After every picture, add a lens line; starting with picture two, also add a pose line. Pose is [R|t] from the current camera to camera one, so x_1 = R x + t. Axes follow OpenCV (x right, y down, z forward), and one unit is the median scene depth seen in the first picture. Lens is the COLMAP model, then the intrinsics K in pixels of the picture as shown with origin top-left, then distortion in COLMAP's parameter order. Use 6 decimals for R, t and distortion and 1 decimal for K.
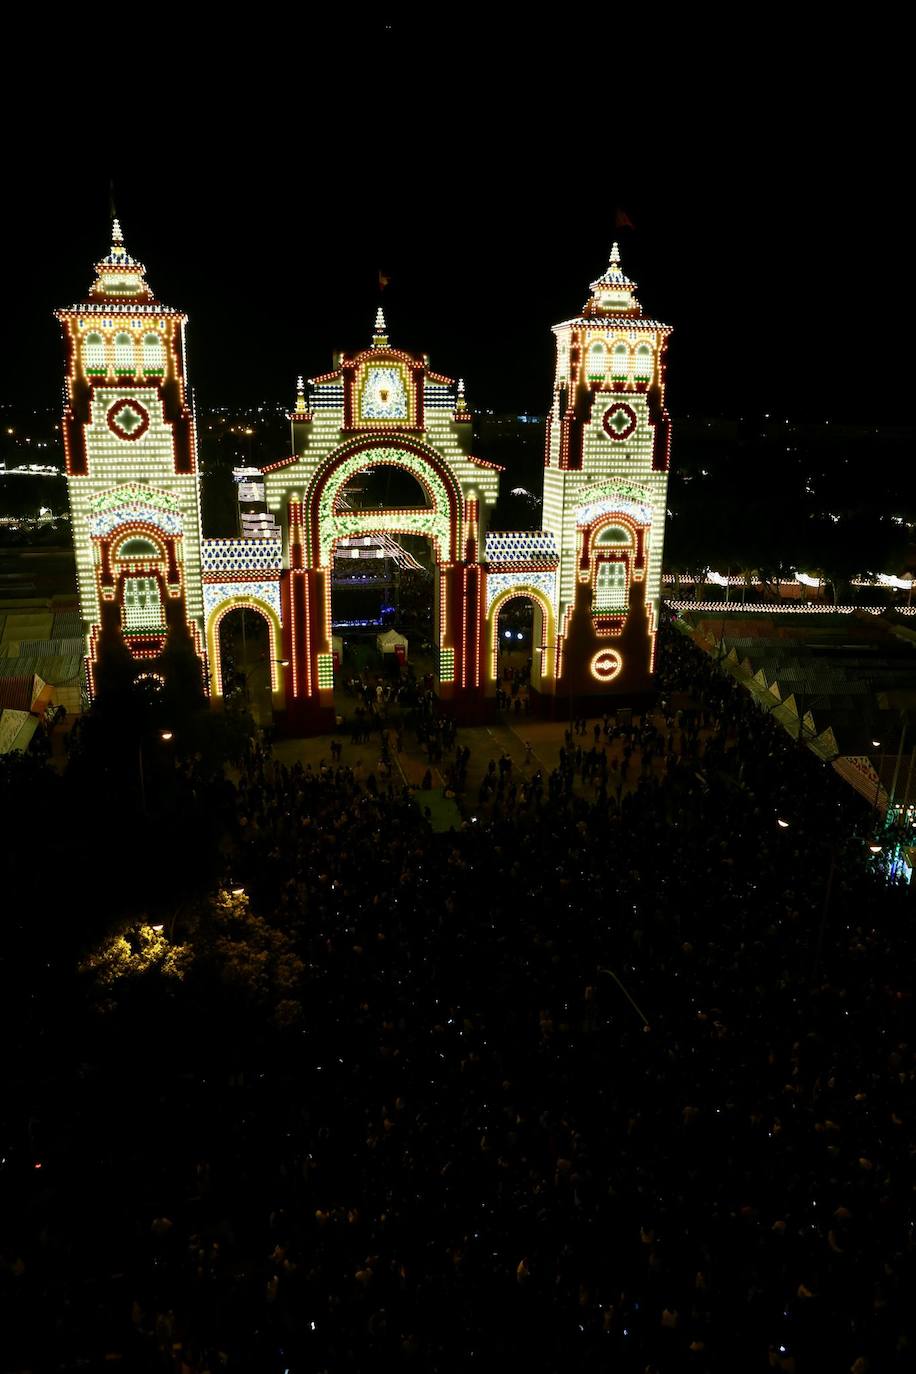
lens RADIAL K [[950.9, 0, 464.2], [0, 950.9, 688.1], [0, 0, 1]] dist [-0.114385, 0.083839]
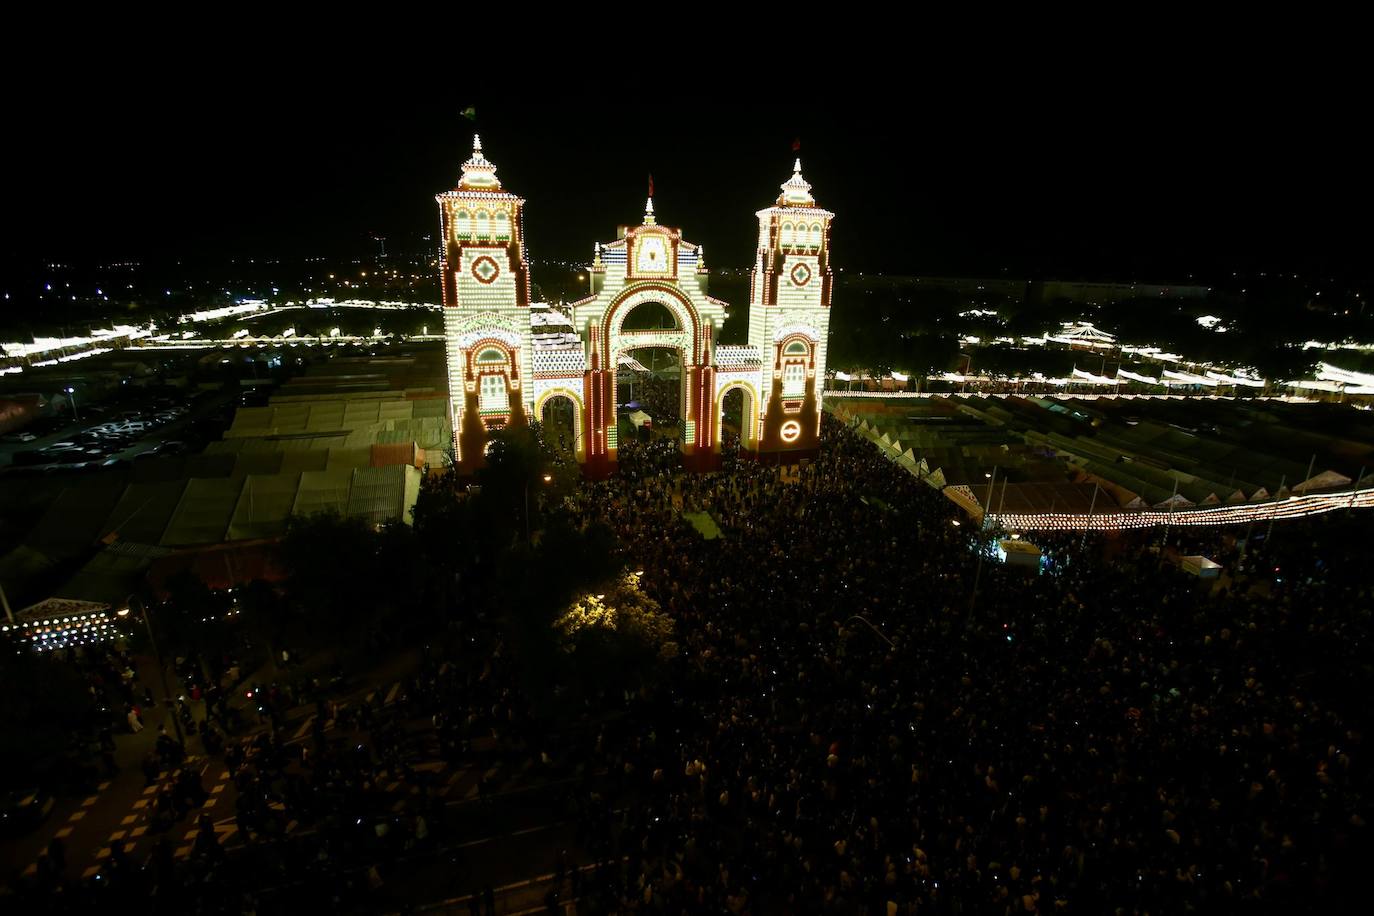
lens RADIAL K [[632.2, 0, 691.3], [0, 632.2, 446.8], [0, 0, 1]] dist [-0.054879, 0.027672]
pose [[0.996817, -0.013584, 0.078554, -0.104383], [0.014149, 0.999878, -0.006631, 0.006722], [-0.078454, 0.007721, 0.996888, -0.023598]]
